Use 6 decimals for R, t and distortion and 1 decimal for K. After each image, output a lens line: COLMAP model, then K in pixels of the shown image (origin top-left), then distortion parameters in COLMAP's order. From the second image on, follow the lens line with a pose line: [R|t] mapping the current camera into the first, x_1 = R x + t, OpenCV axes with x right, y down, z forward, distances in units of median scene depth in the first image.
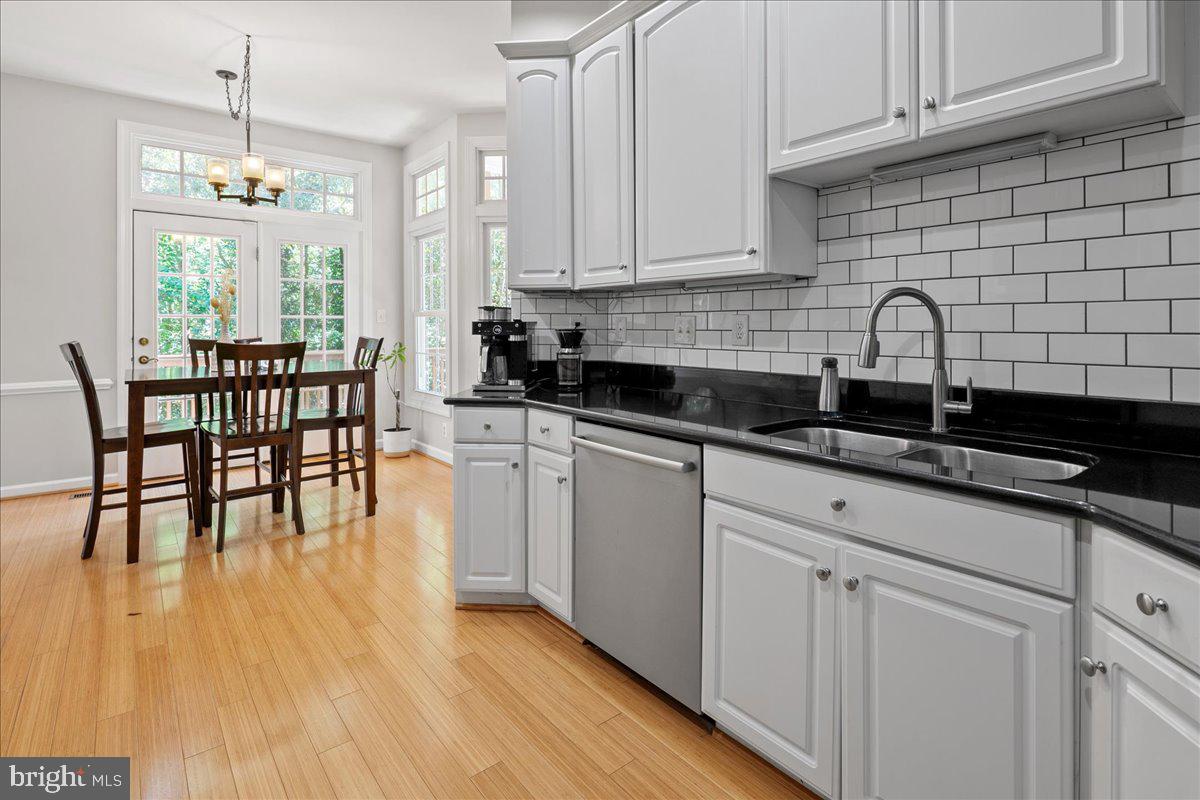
lens RADIAL K [[591.8, 0, 601.0], [0, 591.8, 322.4], [0, 0, 1]] dist [0.005238, -0.005340]
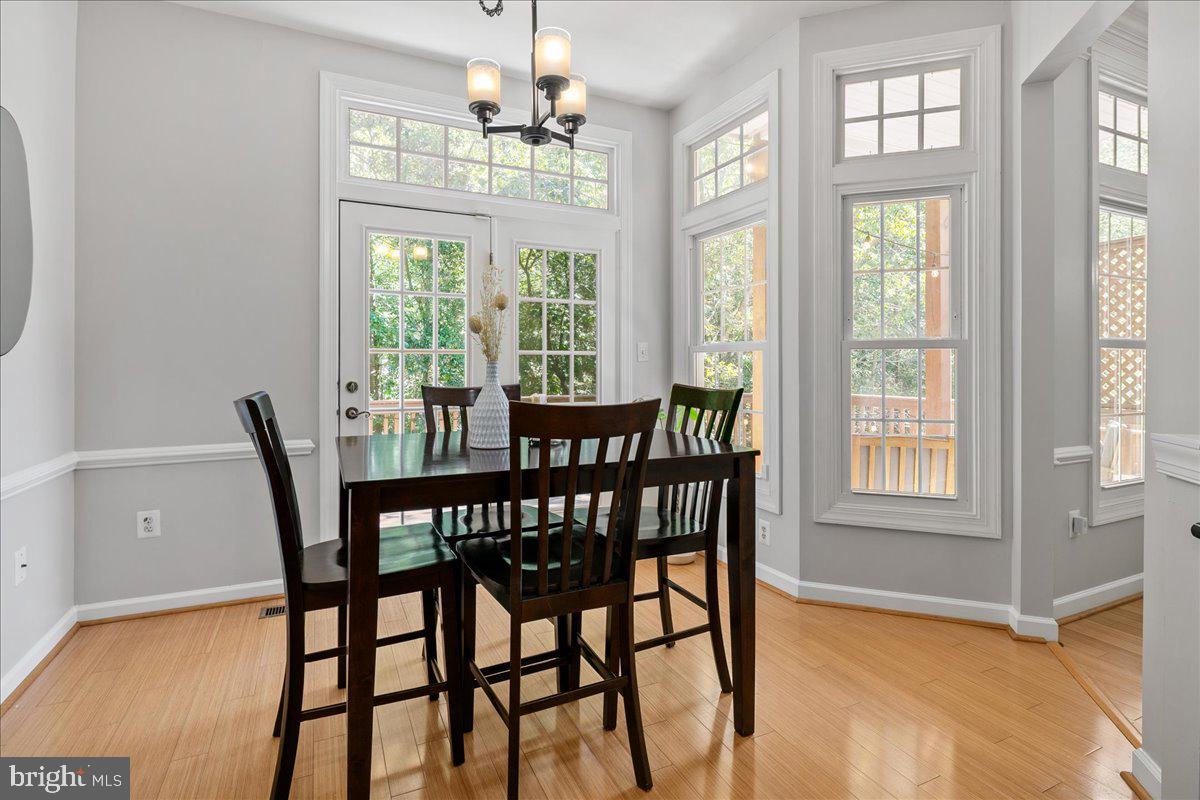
lens RADIAL K [[591.8, 0, 590.0], [0, 591.8, 363.7], [0, 0, 1]] dist [0.005238, -0.005340]
pose [[0.970654, 0.004880, -0.240429, -0.492109], [-0.004242, 0.999986, 0.003171, 0.002088], [0.240442, -0.002058, 0.970661, 0.578200]]
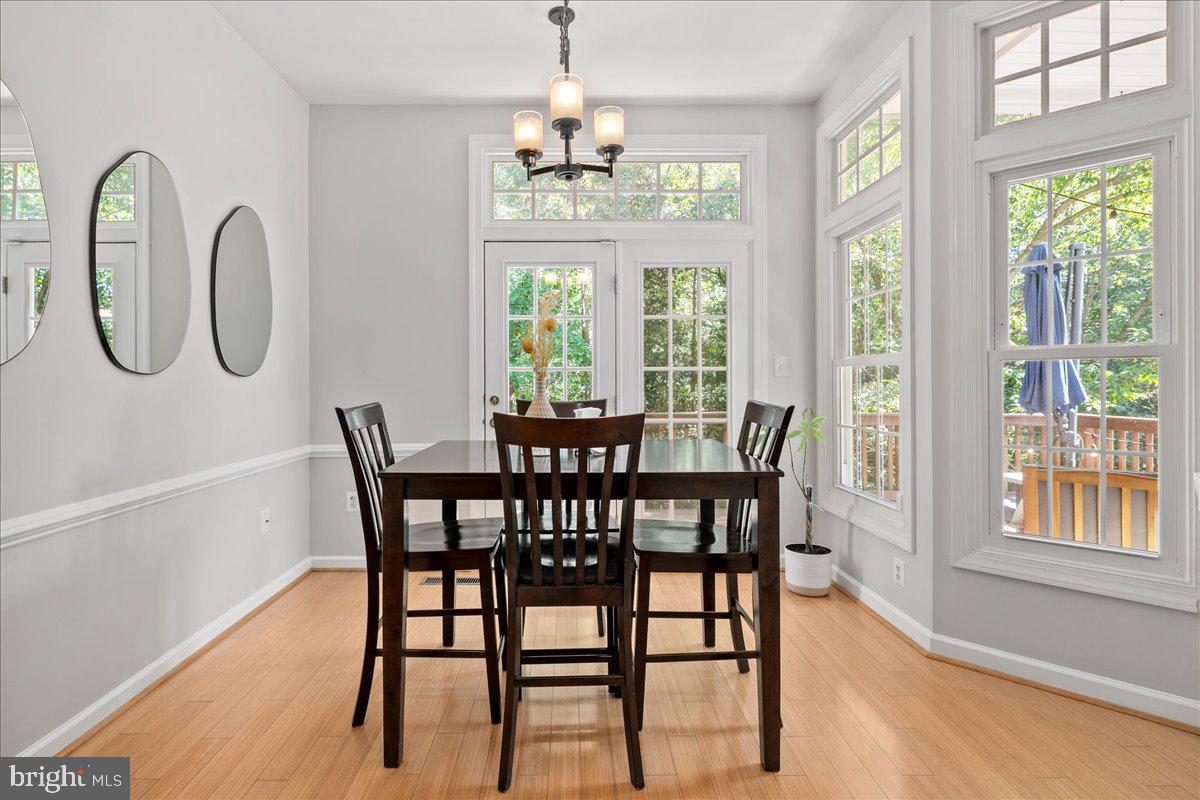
lens RADIAL K [[591.8, 0, 566.5], [0, 591.8, 380.0], [0, 0, 1]] dist [0.005238, -0.005340]
pose [[0.773398, 0.001040, -0.633920, -0.260324], [0.002546, 0.999985, 0.004746, 0.001116], [0.633915, -0.005284, 0.773384, 0.640196]]
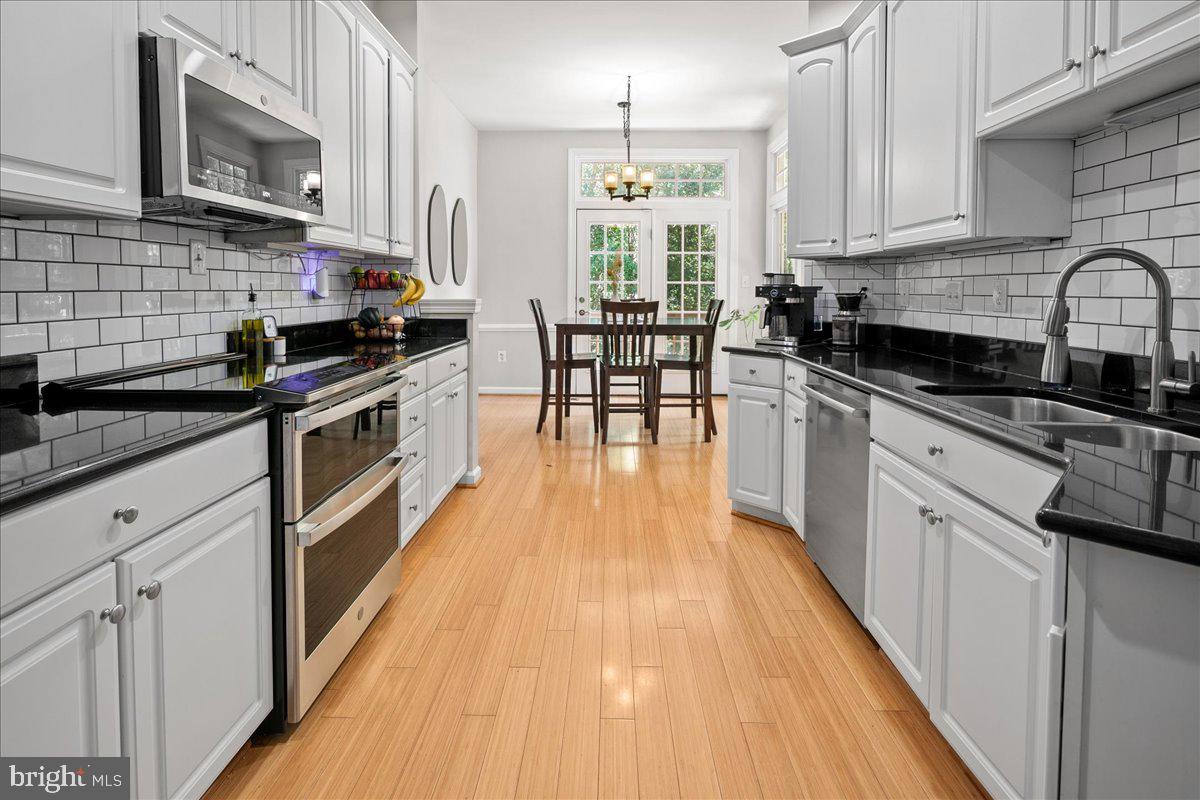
lens RADIAL K [[591.8, 0, 597.7], [0, 591.8, 307.8], [0, 0, 1]] dist [0.005238, -0.005340]
pose [[0.761545, 0.025574, -0.647608, 0.290771], [-0.004178, 0.999394, 0.034552, 0.002095], [0.648099, -0.023608, 0.761190, -0.113947]]
